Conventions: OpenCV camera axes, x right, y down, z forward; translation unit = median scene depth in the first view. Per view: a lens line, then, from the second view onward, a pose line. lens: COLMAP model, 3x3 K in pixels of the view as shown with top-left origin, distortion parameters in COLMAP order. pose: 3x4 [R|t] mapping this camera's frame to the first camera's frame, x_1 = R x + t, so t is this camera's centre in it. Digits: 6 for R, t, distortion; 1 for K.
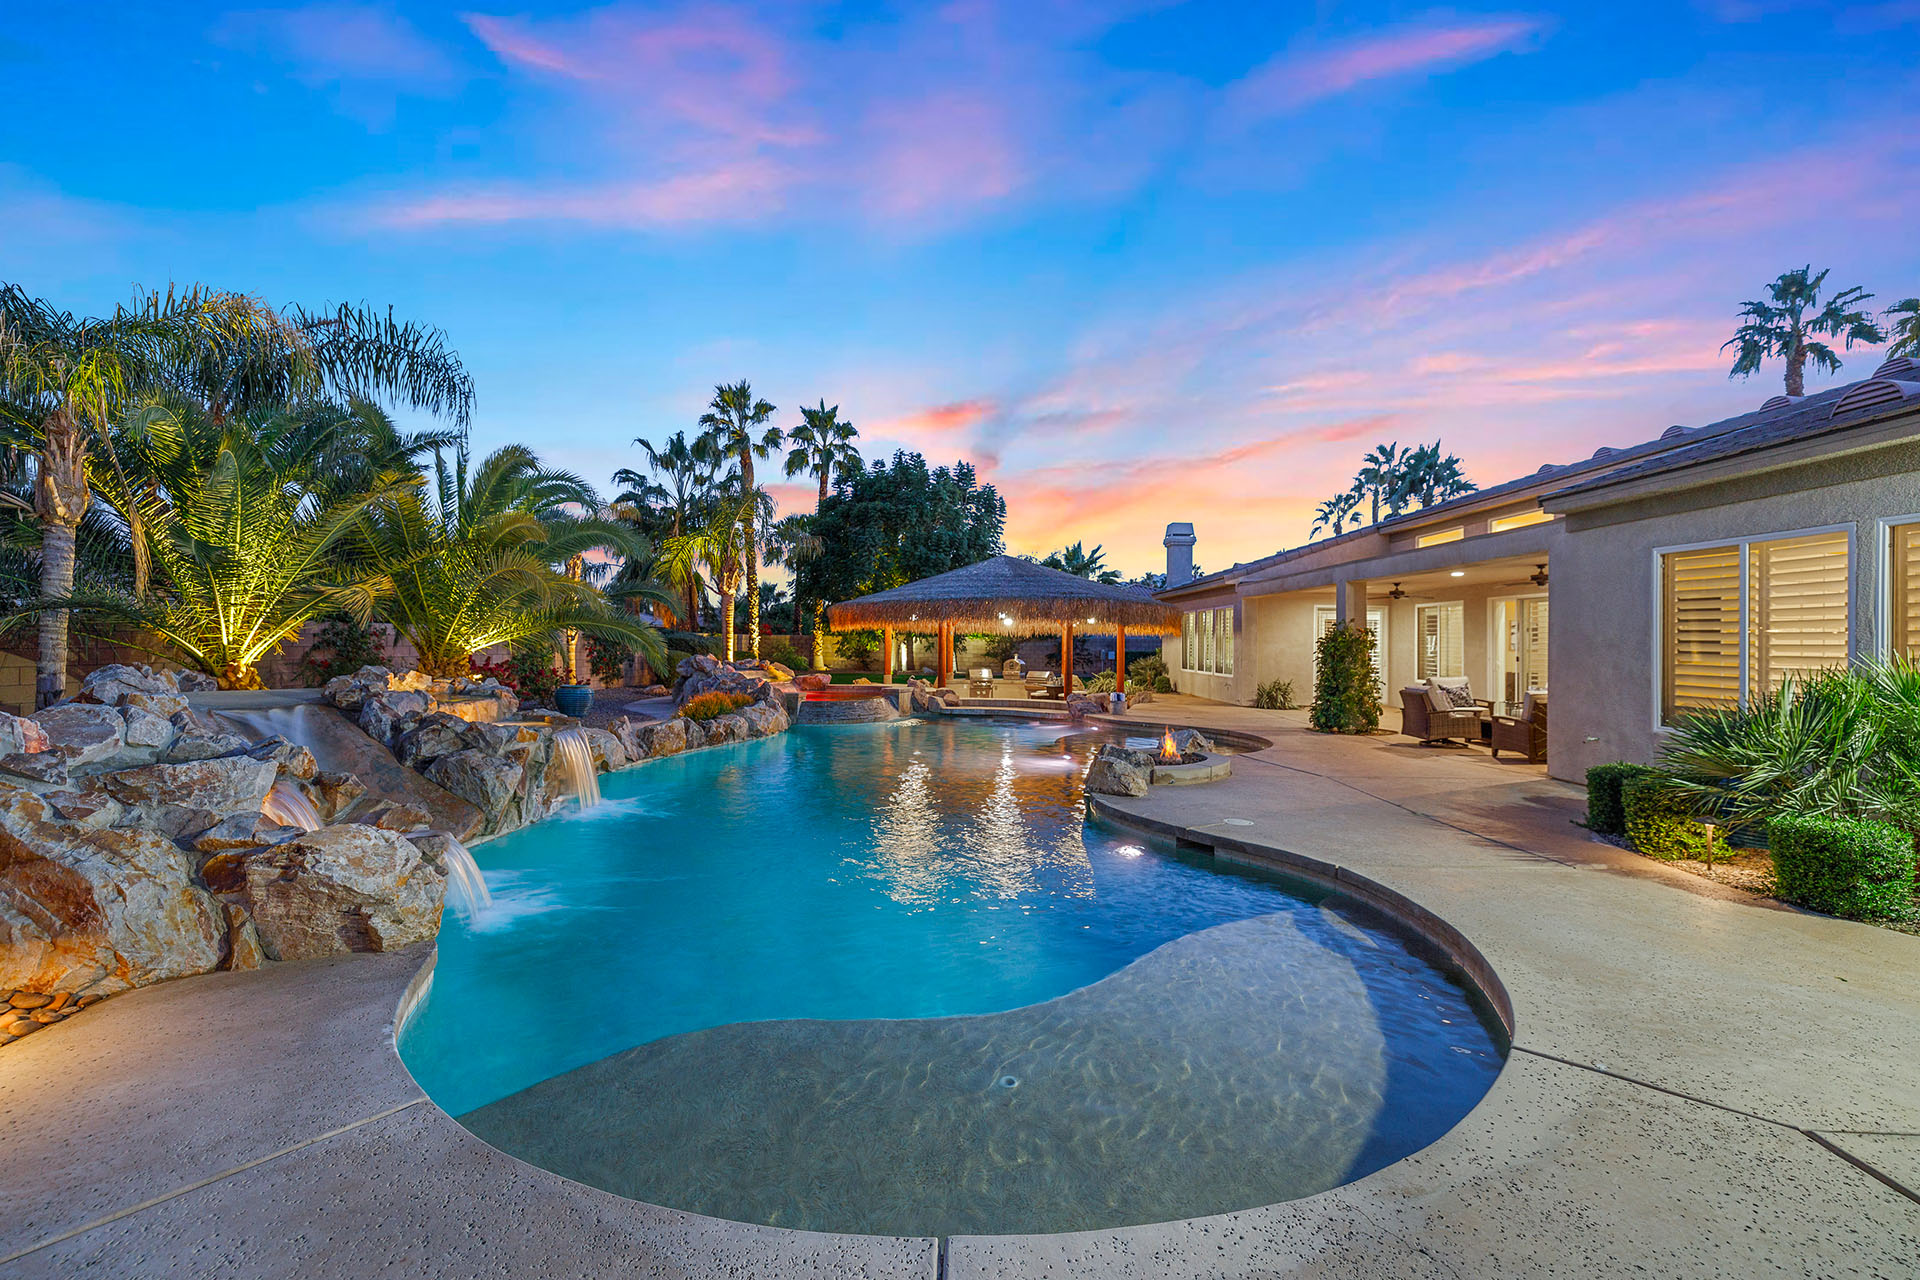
lens RADIAL K [[827.1, 0, 962.2], [0, 827.1, 635.6], [0, 0, 1]] dist [0.000215, 0.000562]
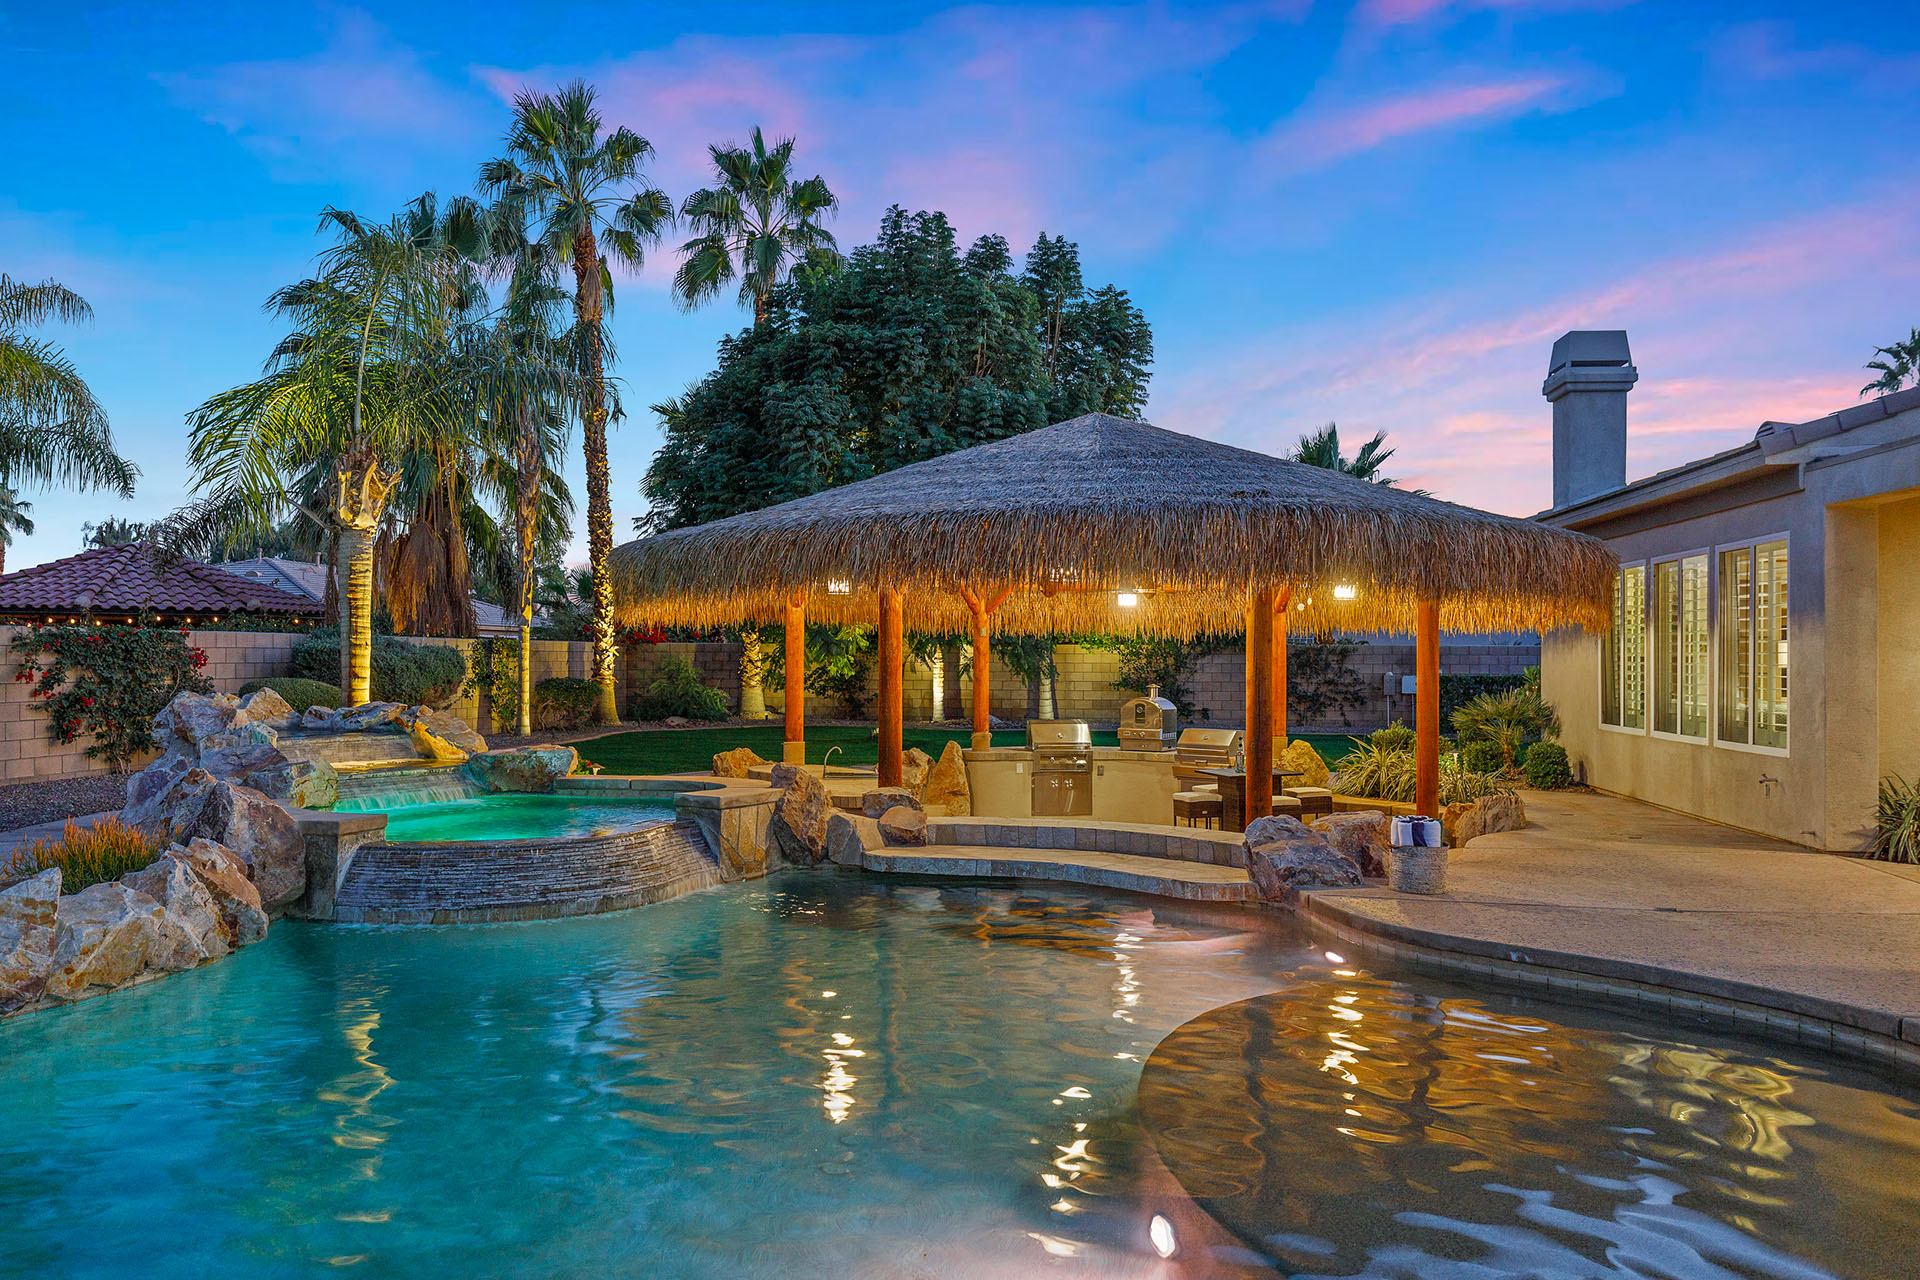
lens RADIAL K [[1476.7, 0, 958.5], [0, 1476.7, 648.3], [0, 0, 1]] dist [0.001385, -0.001342]
pose [[0.992644, -0.006285, -0.120906, 0.048275], [0.006375, 0.999980, 0.000361, 0.003833], [0.120901, -0.001129, 0.992664, 0.245592]]
